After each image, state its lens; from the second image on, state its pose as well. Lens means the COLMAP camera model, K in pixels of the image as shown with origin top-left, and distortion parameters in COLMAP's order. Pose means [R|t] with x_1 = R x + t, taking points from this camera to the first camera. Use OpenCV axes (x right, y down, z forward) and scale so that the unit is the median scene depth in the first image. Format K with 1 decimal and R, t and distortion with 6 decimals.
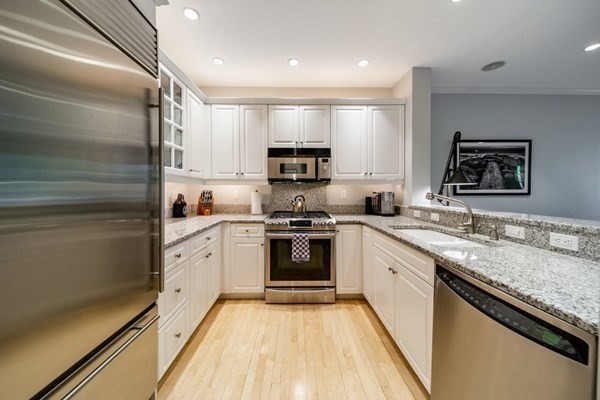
lens RADIAL K [[214.0, 0, 299.4], [0, 214.0, 193.1], [0, 0, 1]] dist [-0.000221, -0.000230]
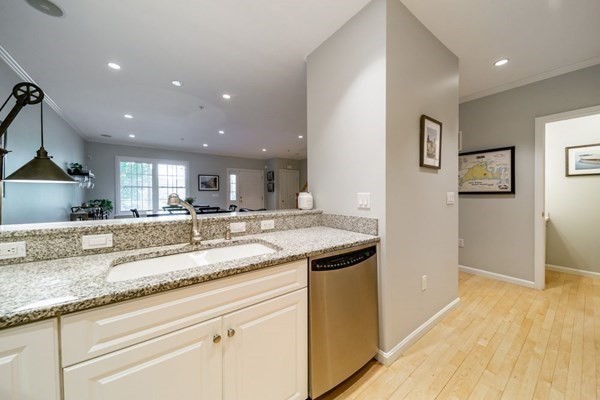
lens RADIAL K [[211.3, 0, 298.3], [0, 211.3, 196.2], [0, 0, 1]] dist [0.000118, -0.000117]
pose [[-0.575795, -0.002626, 0.817590, -0.066461], [0.013107, 0.999837, 0.012442, -0.001584], [-0.817489, 0.017880, -0.575667, 0.614933]]
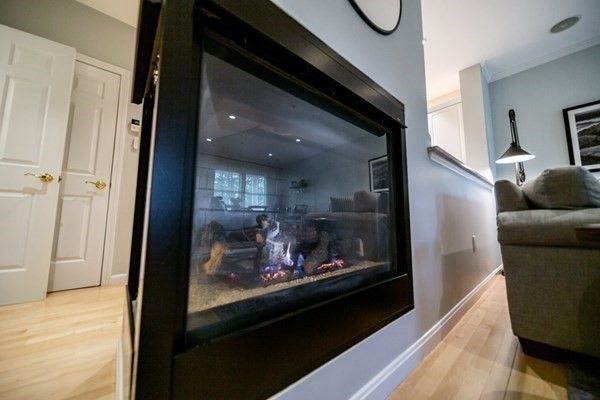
lens RADIAL K [[214.0, 0, 299.4], [0, 214.0, 193.1], [0, 0, 1]] dist [-0.000221, -0.000230]
pose [[0.634739, -0.086066, -0.767919, 0.681646], [-0.011114, 0.992658, -0.120440, 0.193839], [0.772647, 0.084982, 0.629122, -0.308888]]
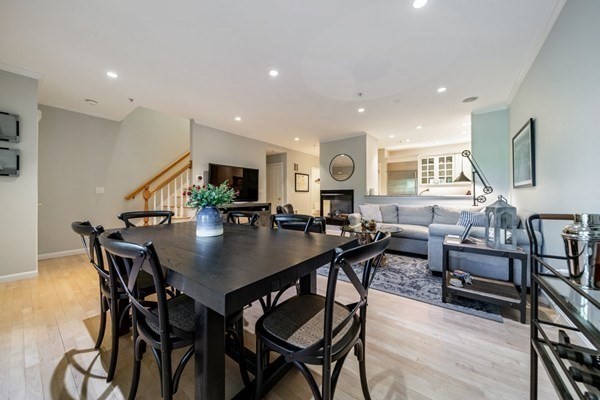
lens RADIAL K [[214.0, 0, 299.4], [0, 214.0, 193.1], [0, 0, 1]] dist [-0.000221, -0.000230]
pose [[-0.611401, -0.004076, -0.791310, 2.278377], [-0.000293, 0.999988, -0.004924, 0.039614], [0.791321, -0.002779, -0.611395, 0.802852]]
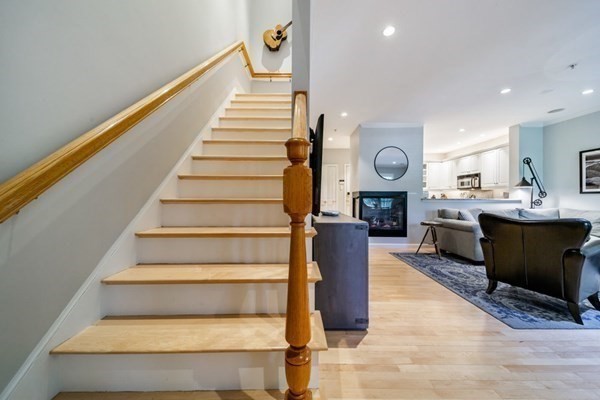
lens RADIAL K [[210.9, 0, 300.0], [0, 210.9, 200.0], [0, 0, 1]] dist [0.002282, -0.002198]
pose [[-0.020613, 0.012022, -0.999715, 2.056353], [-0.008045, 0.999893, 0.012190, 0.048602], [0.999755, 0.008294, -0.020514, -0.692807]]
